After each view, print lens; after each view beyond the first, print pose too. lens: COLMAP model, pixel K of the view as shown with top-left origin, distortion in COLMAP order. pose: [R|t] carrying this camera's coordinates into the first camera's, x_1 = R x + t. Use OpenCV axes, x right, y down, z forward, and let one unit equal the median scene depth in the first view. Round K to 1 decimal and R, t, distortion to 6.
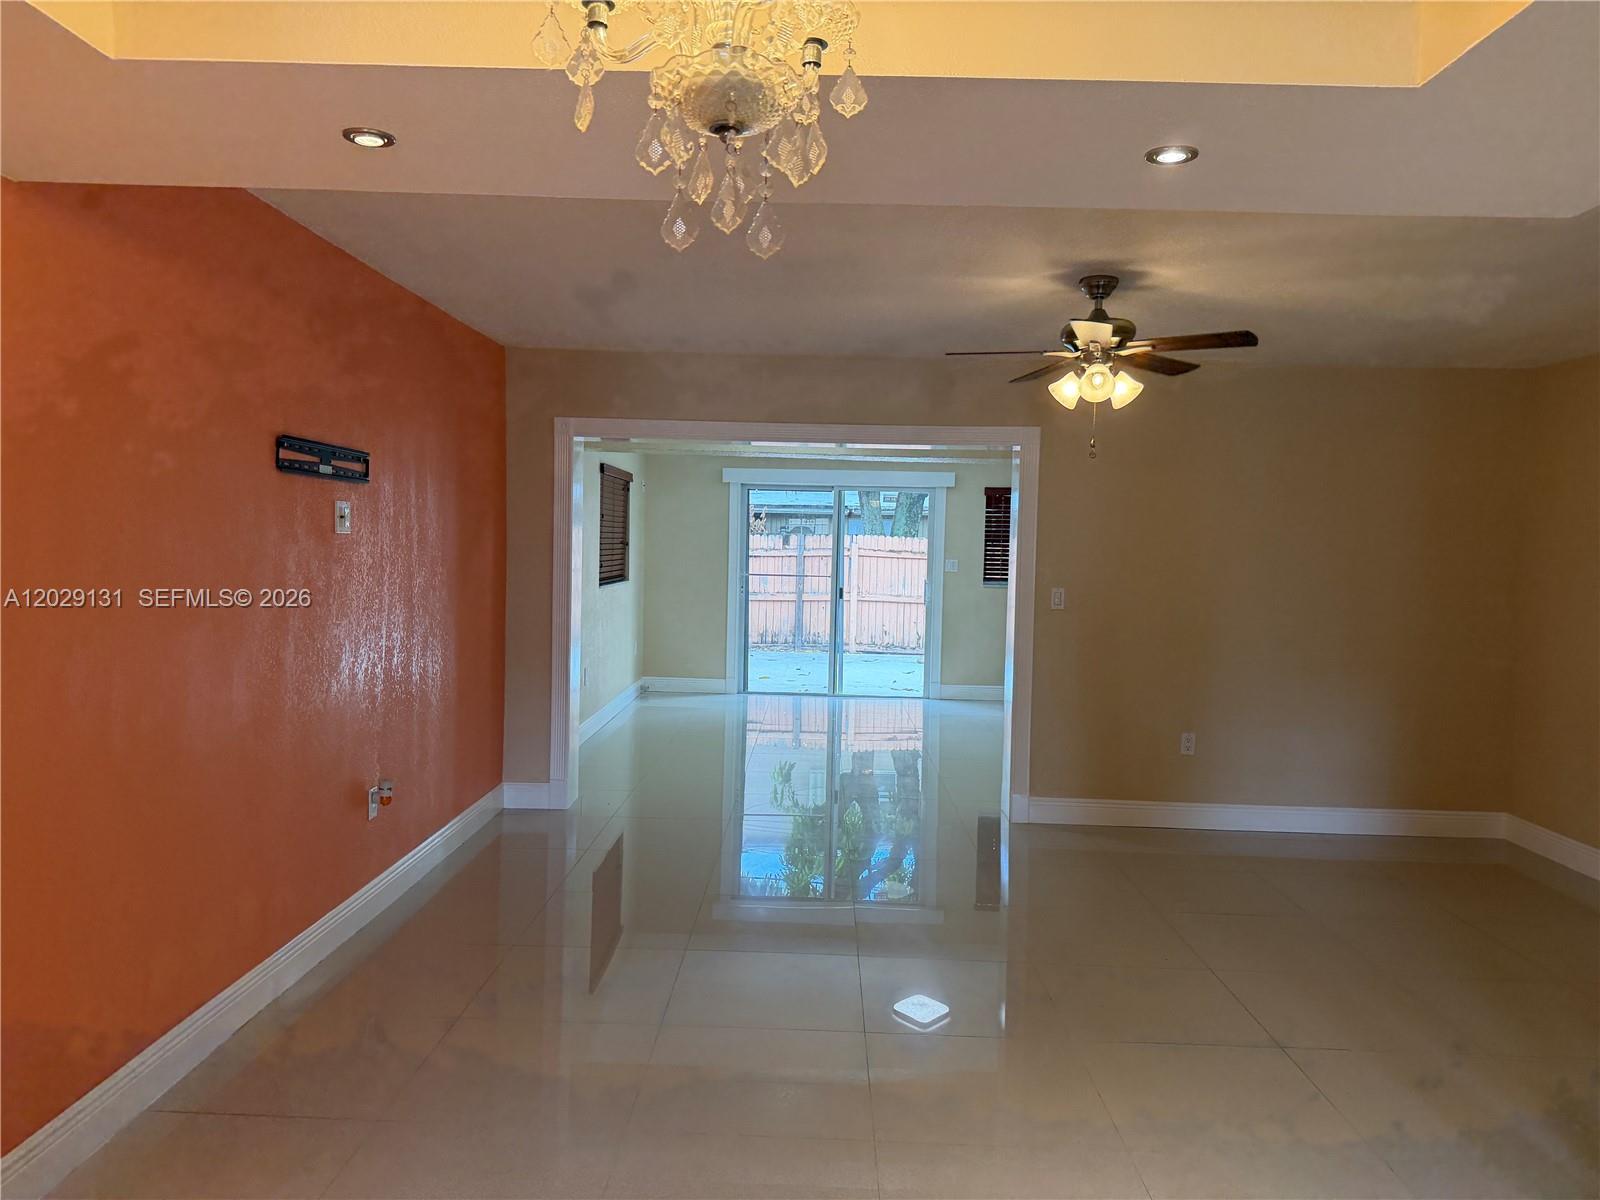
lens RADIAL K [[1126.0, 0, 797.9], [0, 1126.0, 591.5], [0, 0, 1]] dist [0.007285, -0.011673]
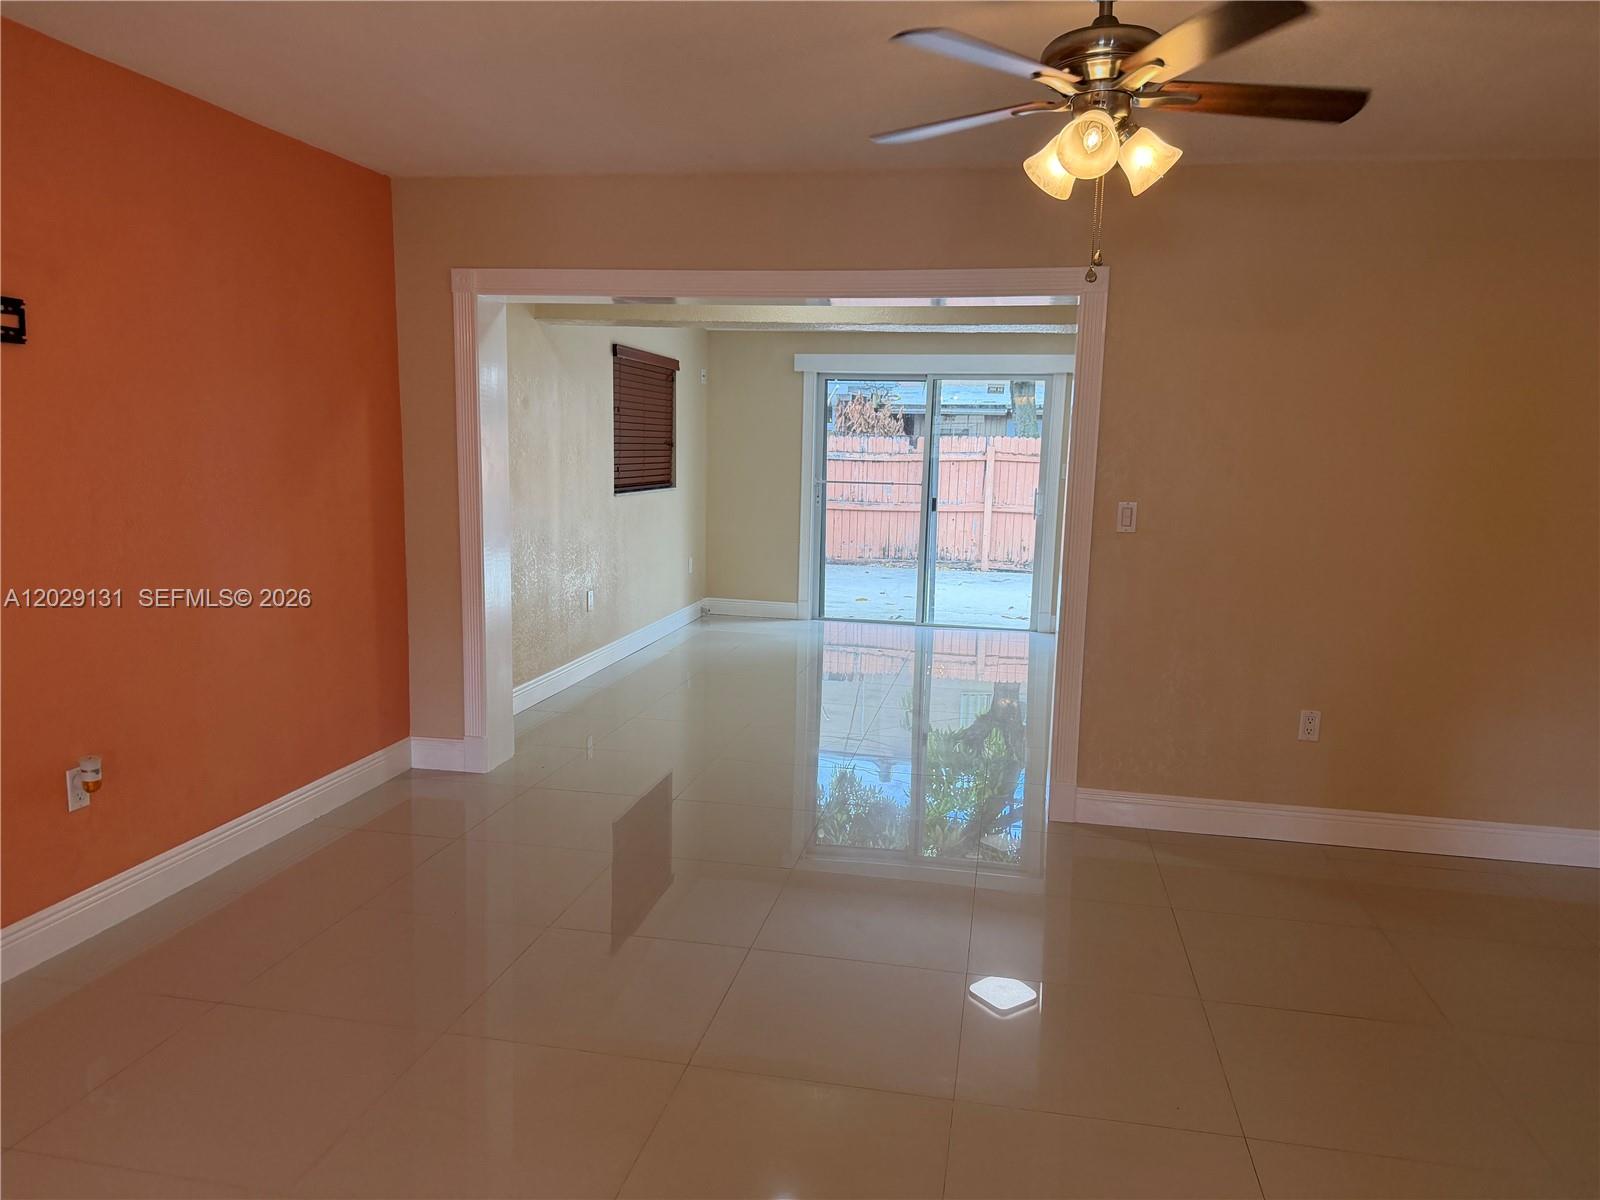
lens RADIAL K [[1126.0, 0, 800.1], [0, 1126.0, 638.3], [0, 0, 1]] dist [0.007285, -0.011673]
pose [[0.985166, 0.028821, -0.169168, 0.085551], [-0.007872, 0.992348, 0.123219, -0.001972], [0.171425, -0.120059, 0.977854, 0.148846]]
